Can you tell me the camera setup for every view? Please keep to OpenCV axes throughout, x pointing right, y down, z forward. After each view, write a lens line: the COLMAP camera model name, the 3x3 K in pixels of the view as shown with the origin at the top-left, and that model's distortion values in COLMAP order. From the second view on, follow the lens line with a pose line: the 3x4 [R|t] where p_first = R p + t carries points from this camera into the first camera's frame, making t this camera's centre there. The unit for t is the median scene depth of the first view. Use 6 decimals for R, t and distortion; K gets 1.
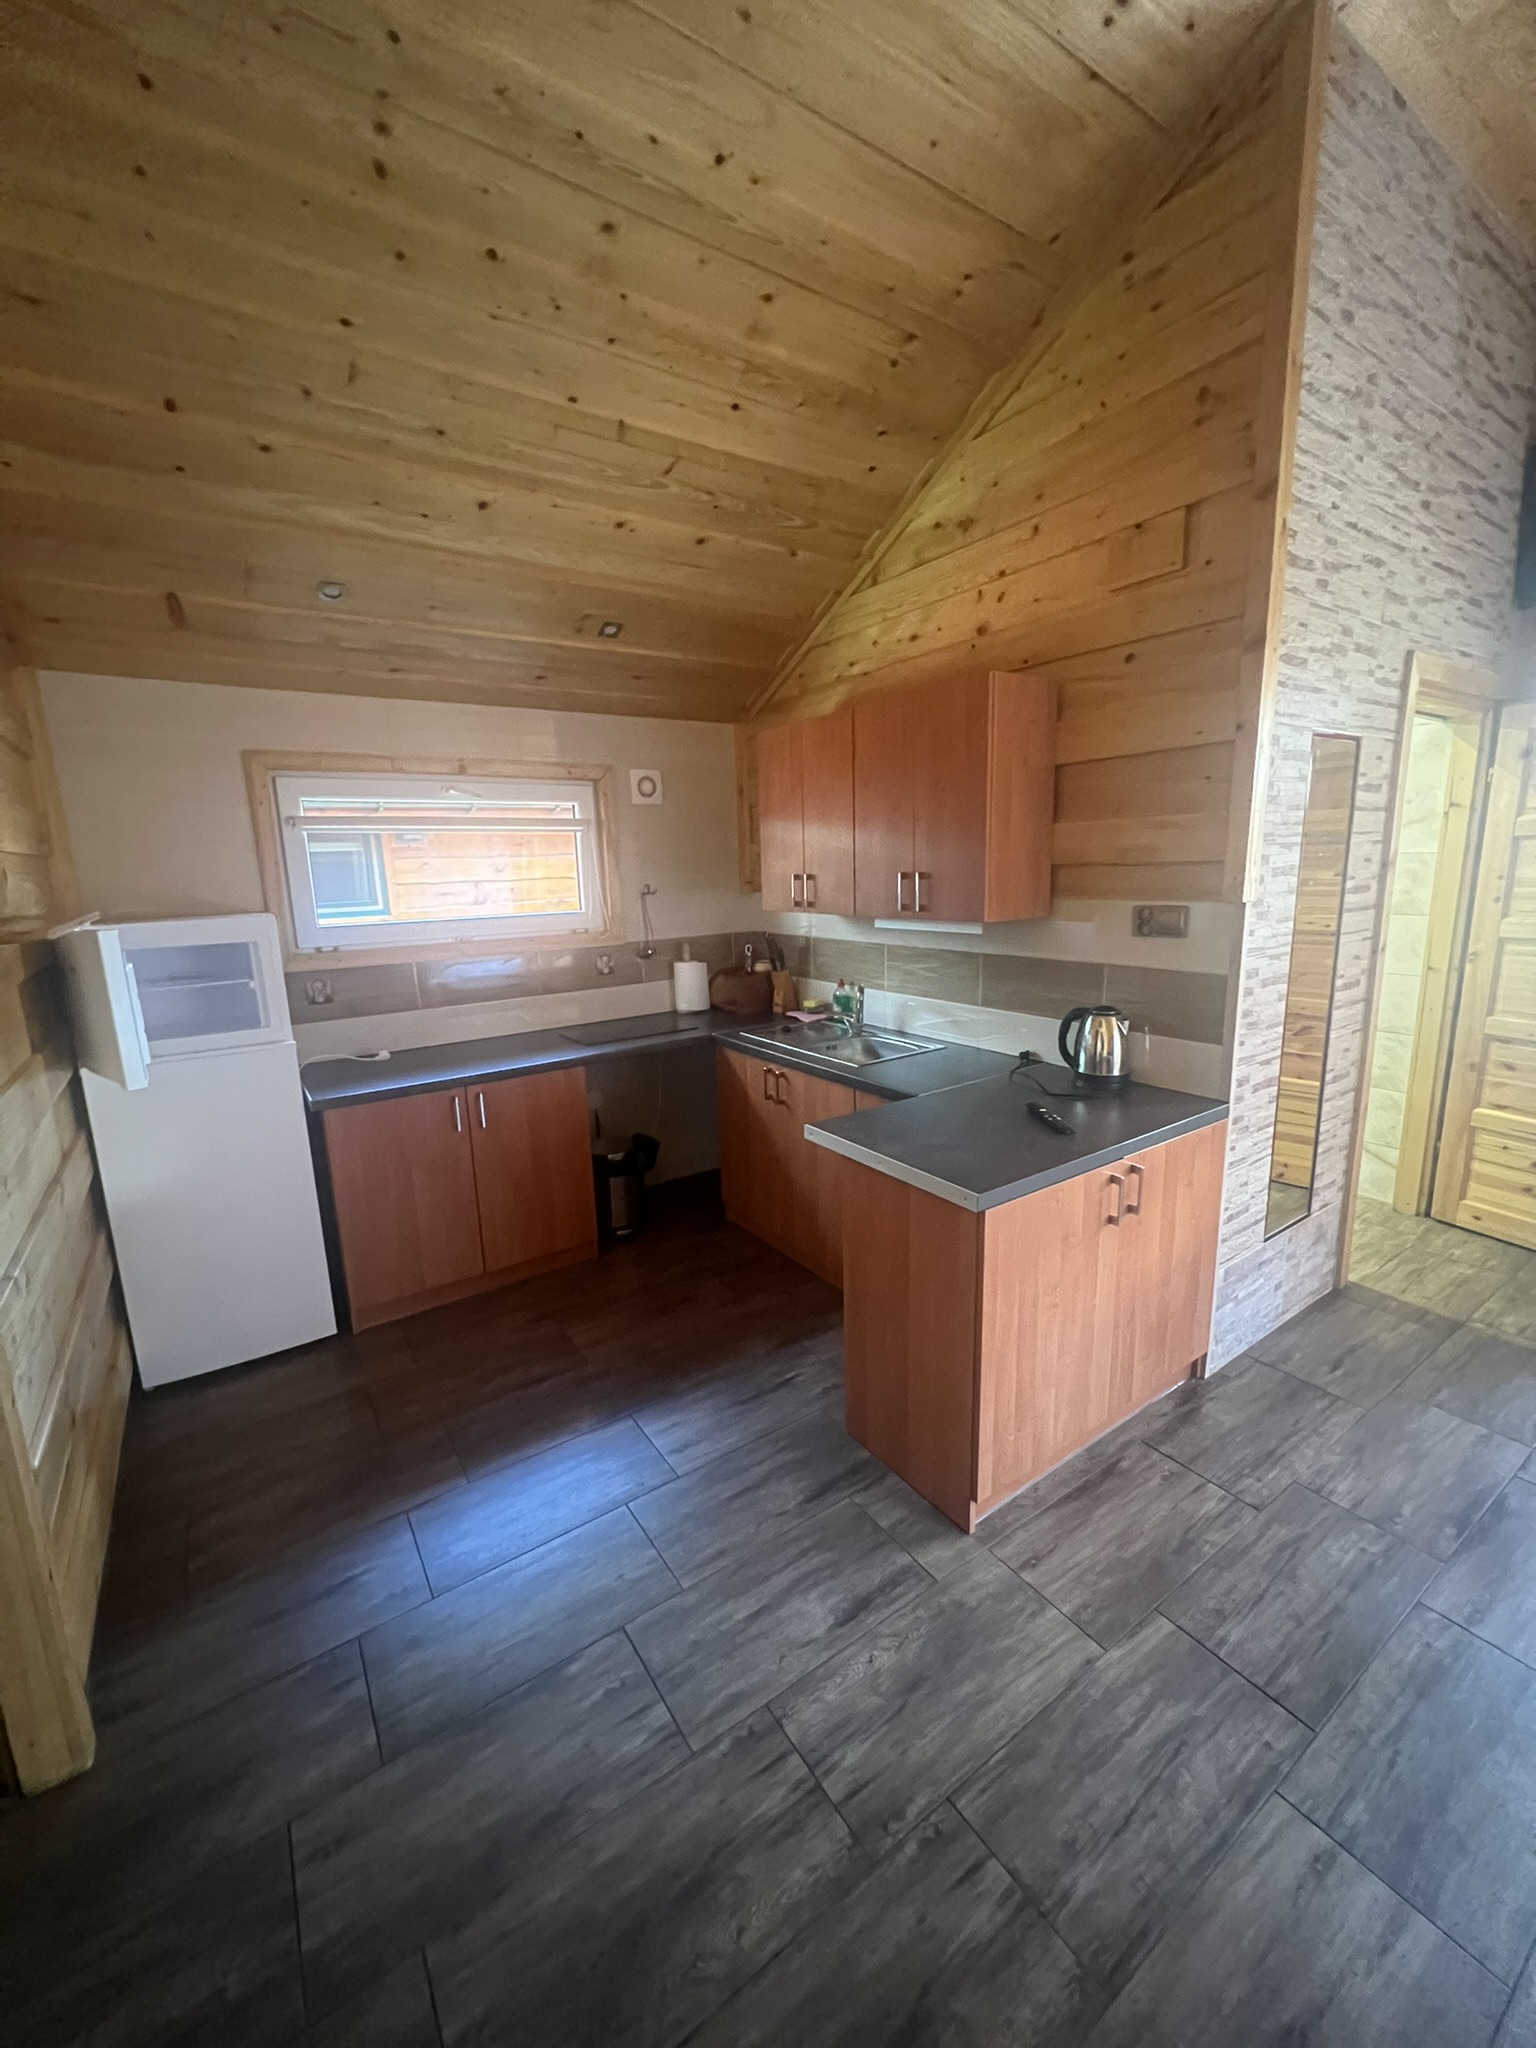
lens RADIAL K [[815.8, 0, 768.0], [0, 815.8, 1024.0], [0, 0, 1]] dist [-0.000389, 0.000161]
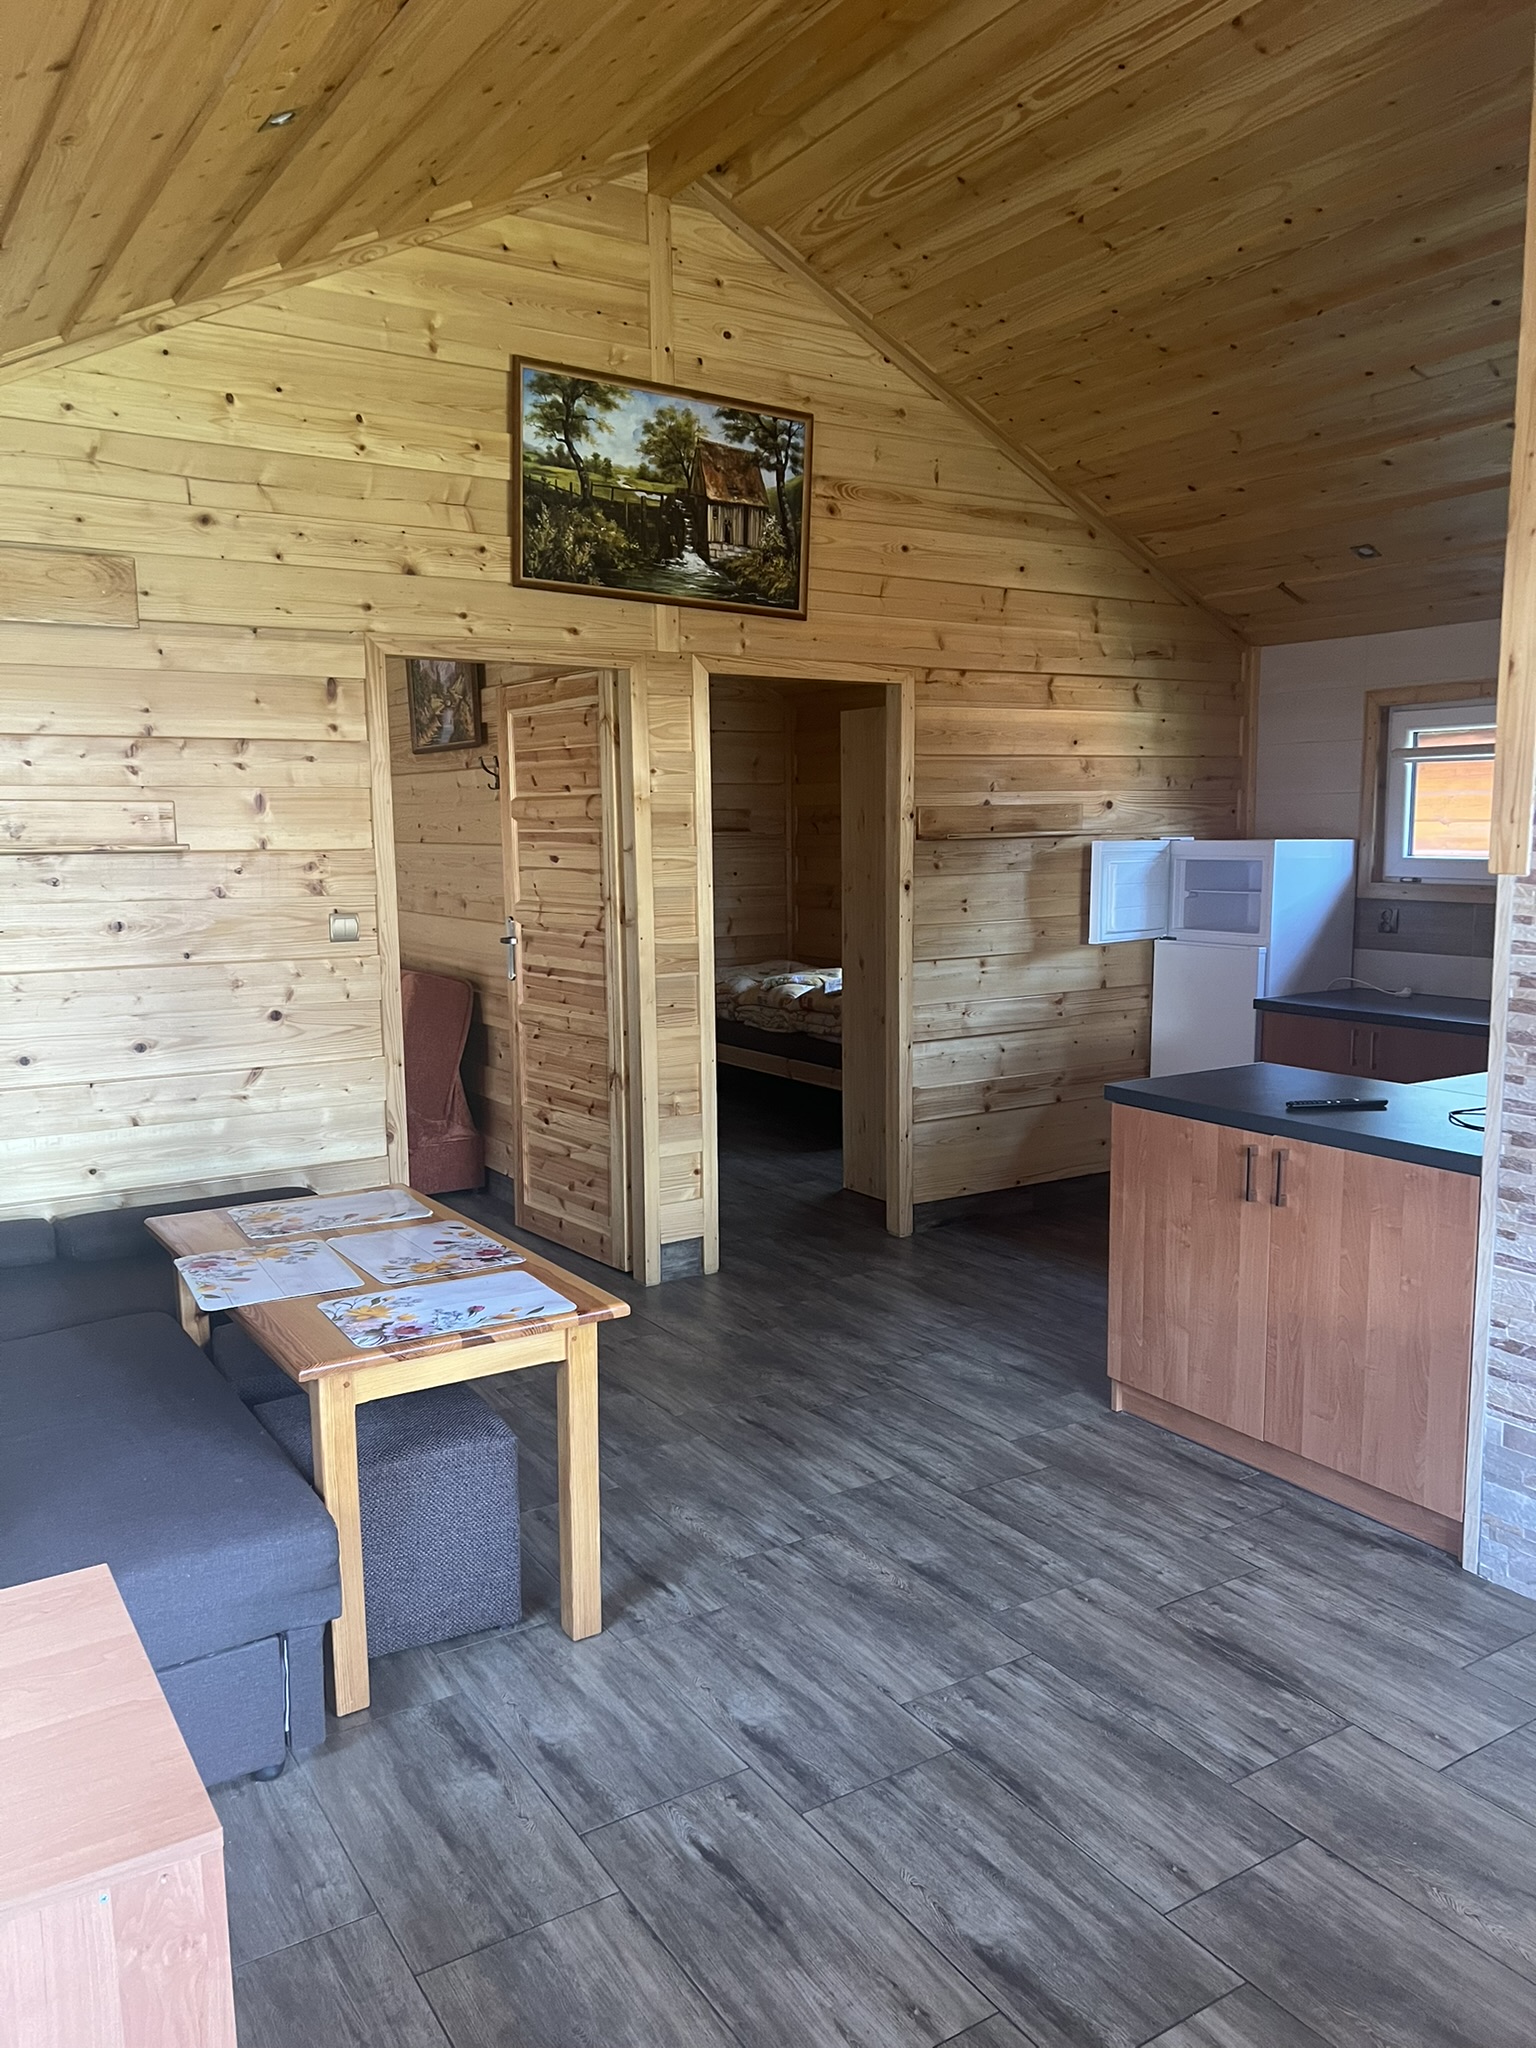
lens RADIAL K [[1533.8, 0, 771.1], [0, 1533.8, 1037.1], [0, 0, 1]] dist [0.004834, 0.001667]
pose [[-0.030743, 0.168407, -0.985238, 2.386698], [-0.179983, 0.968659, 0.171189, -0.152606], [0.983189, 0.182589, 0.000530, 0.475267]]
